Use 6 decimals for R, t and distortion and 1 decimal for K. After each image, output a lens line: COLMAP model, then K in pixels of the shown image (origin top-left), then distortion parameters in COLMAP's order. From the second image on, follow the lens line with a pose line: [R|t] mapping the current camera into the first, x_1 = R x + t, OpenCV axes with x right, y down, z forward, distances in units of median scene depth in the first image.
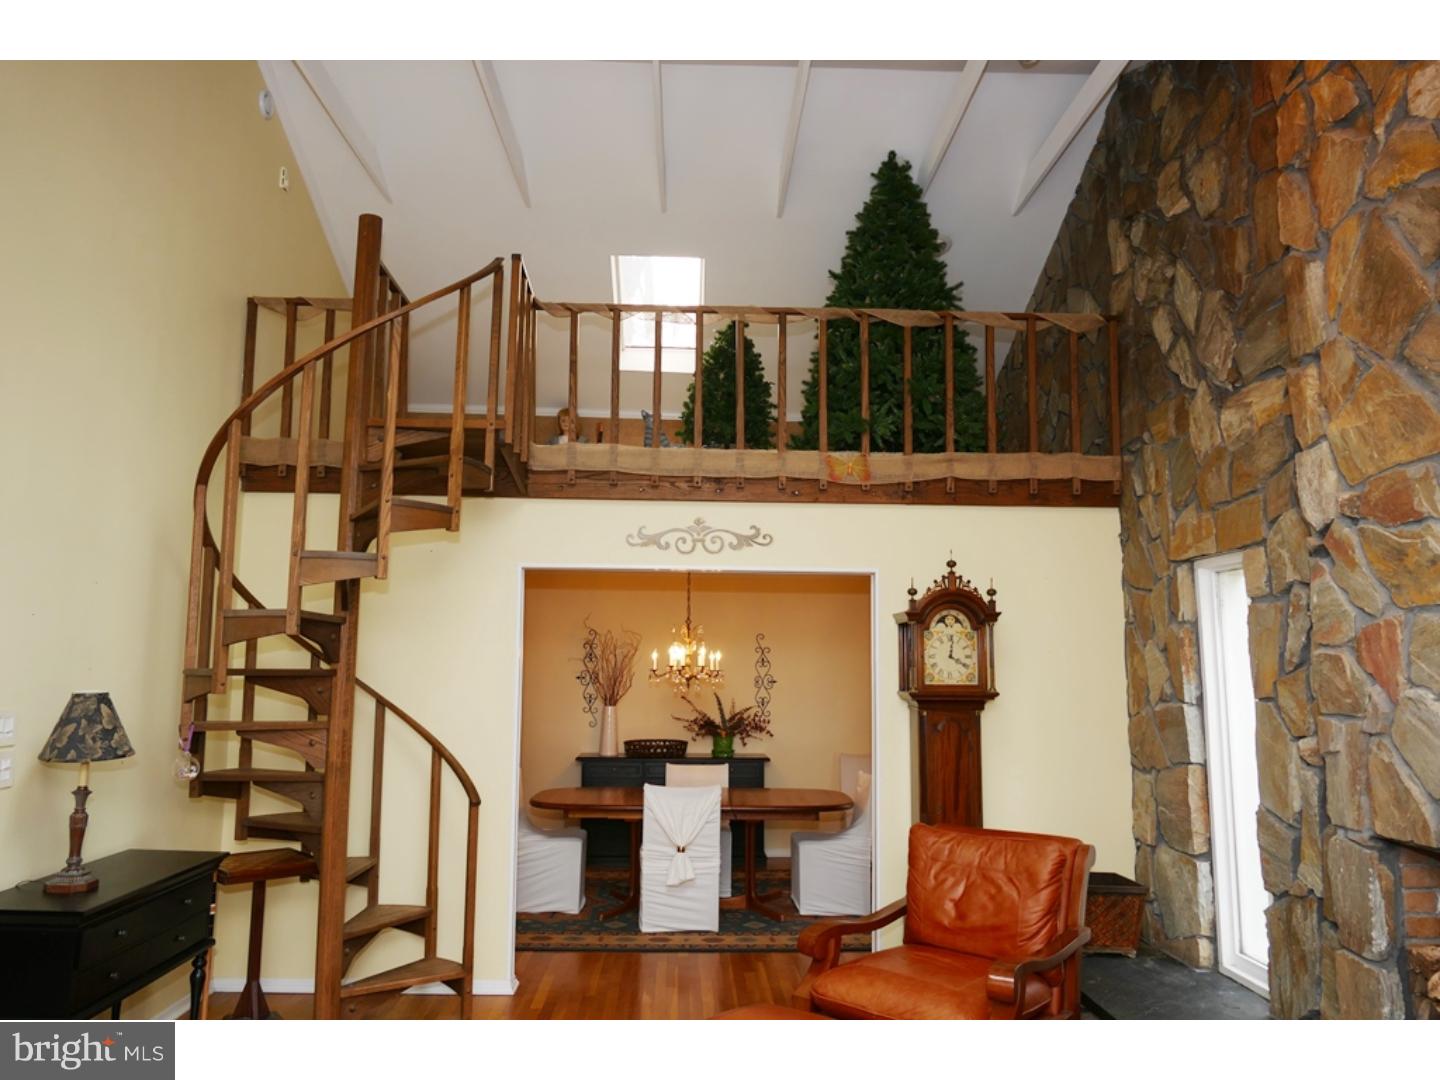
lens RADIAL K [[1023.5, 0, 721.1], [0, 1023.5, 536.2], [0, 0, 1]] dist [-0.017283, 0.009455]
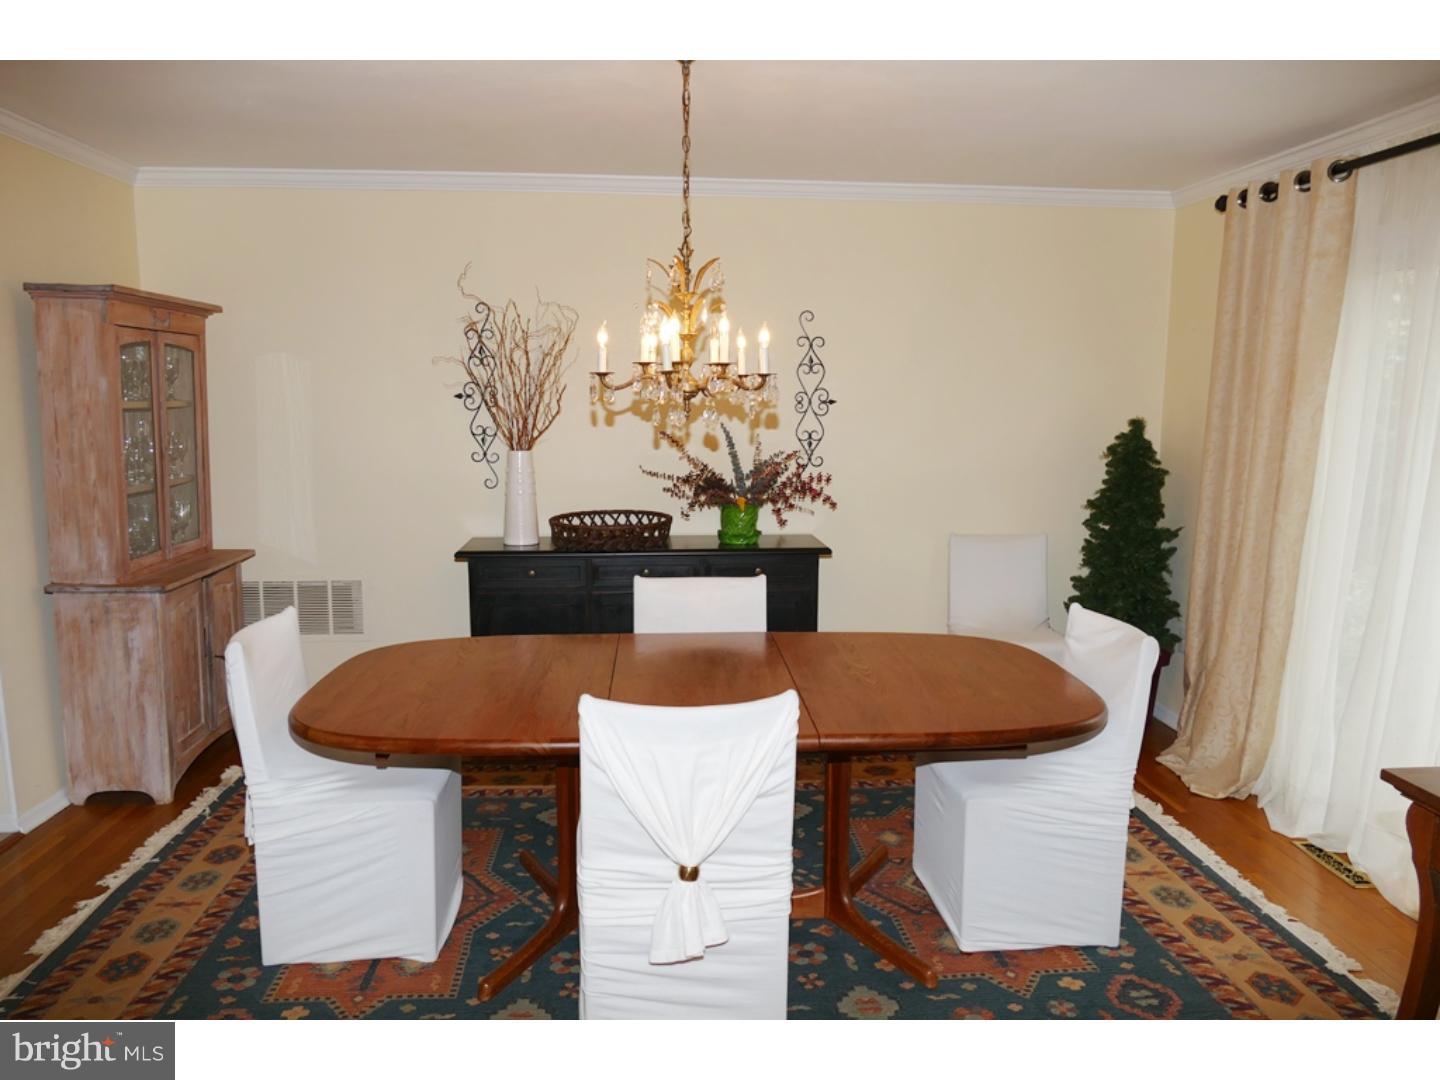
lens RADIAL K [[1023.5, 0, 717.5], [0, 1023.5, 533.8], [0, 0, 1]] dist [-0.017283, 0.009455]
pose [[0.999235, -0.008553, 0.038174, -0.031356], [-0.001826, 0.964543, 0.263920, 0.074705], [-0.039078, -0.263787, 0.963789, 0.518718]]
